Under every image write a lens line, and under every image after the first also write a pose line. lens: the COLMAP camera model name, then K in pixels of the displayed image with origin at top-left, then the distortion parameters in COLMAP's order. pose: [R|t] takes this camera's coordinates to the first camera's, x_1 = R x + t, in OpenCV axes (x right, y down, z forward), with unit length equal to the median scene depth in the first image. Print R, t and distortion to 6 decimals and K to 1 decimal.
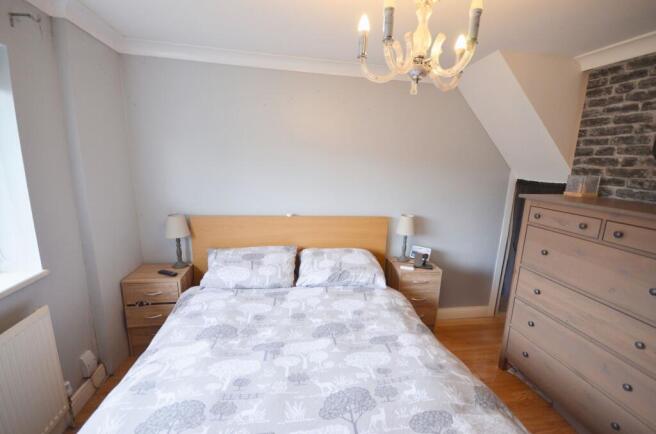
lens RADIAL K [[294.6, 0, 330.2], [0, 294.6, 219.3], [0, 0, 1]] dist [-0.001482, -0.000095]
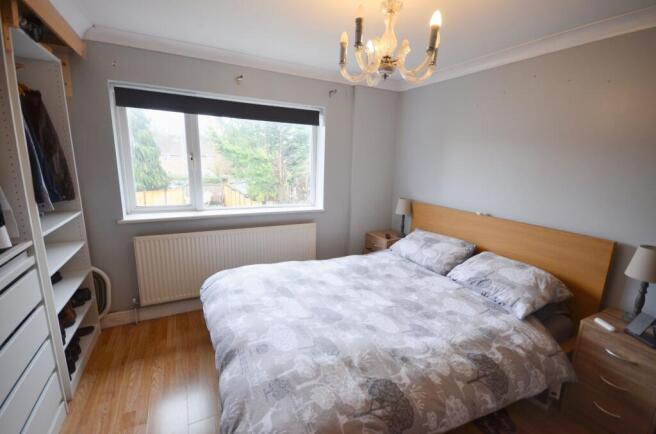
lens RADIAL K [[294.6, 0, 328.7], [0, 294.6, 216.9], [0, 0, 1]] dist [-0.001482, -0.000095]
pose [[0.289960, 0.158622, -0.943802, 0.762362], [-0.207761, 0.973084, 0.099714, 0.005627], [0.934215, 0.167172, 0.315111, 0.266591]]
